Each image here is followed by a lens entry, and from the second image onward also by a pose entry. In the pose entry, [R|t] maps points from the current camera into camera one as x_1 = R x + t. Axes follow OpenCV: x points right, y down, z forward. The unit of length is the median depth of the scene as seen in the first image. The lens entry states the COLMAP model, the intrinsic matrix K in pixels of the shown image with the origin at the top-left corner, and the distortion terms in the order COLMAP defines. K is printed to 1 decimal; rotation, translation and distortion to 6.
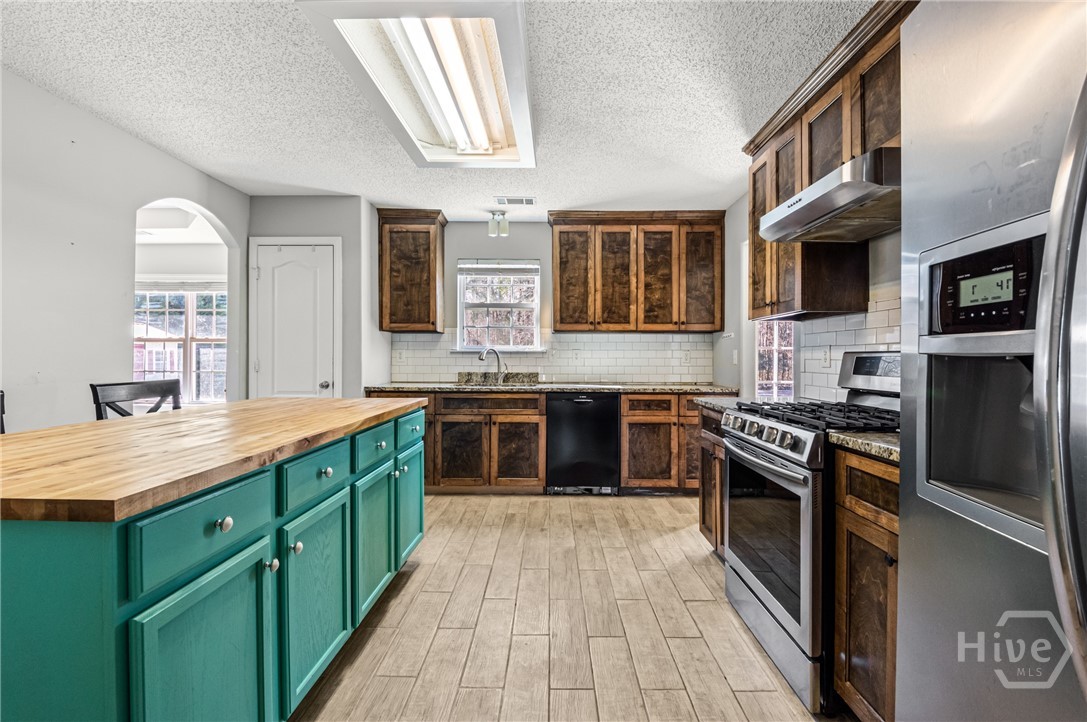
lens RADIAL K [[467.4, 0, 552.7], [0, 467.4, 358.9], [0, 0, 1]] dist [-0.001193, -0.001511]
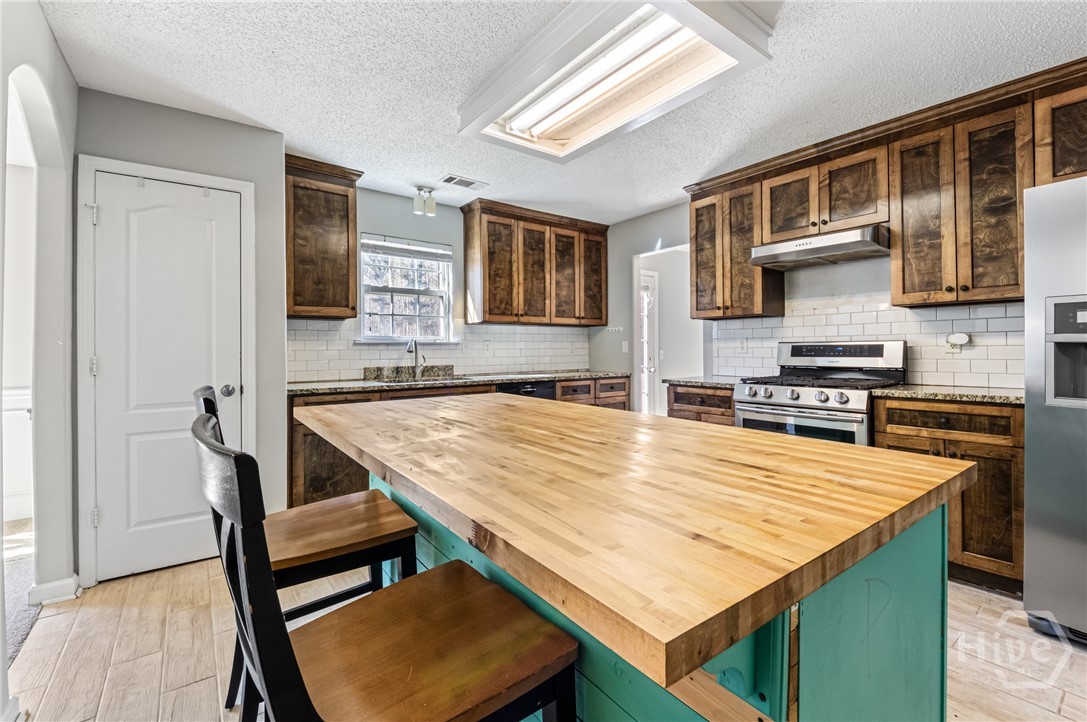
lens RADIAL K [[467.4, 0, 553.2], [0, 467.4, 352.9], [0, 0, 1]] dist [-0.001193, -0.001511]
pose [[0.790576, -0.013077, 0.612225, -0.482727], [0.010487, 0.999914, 0.007815, -0.000404], [-0.612275, 0.000243, 0.790645, 0.135080]]
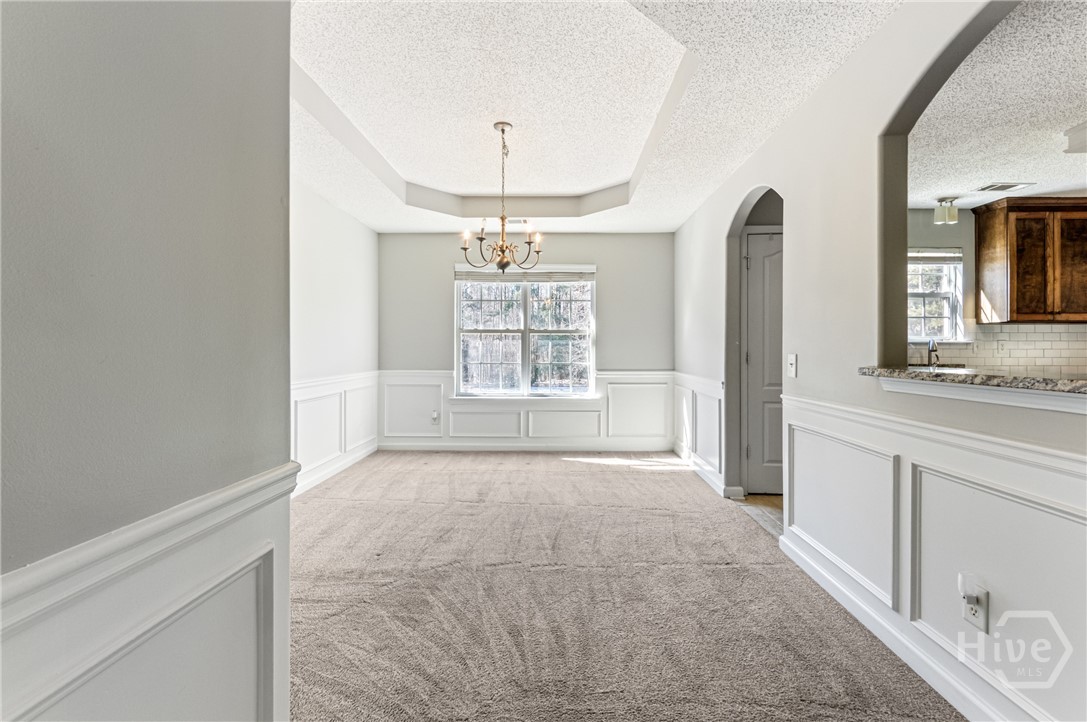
lens RADIAL K [[479.0, 0, 551.2], [0, 479.0, 344.8], [0, 0, 1]] dist [-0.000003, 0.000583]
pose [[0.999876, 0.000319, -0.015746, -0.931906], [-0.000461, 0.999959, -0.008989, -0.001668], [0.015742, 0.008995, 0.999836, -0.006334]]
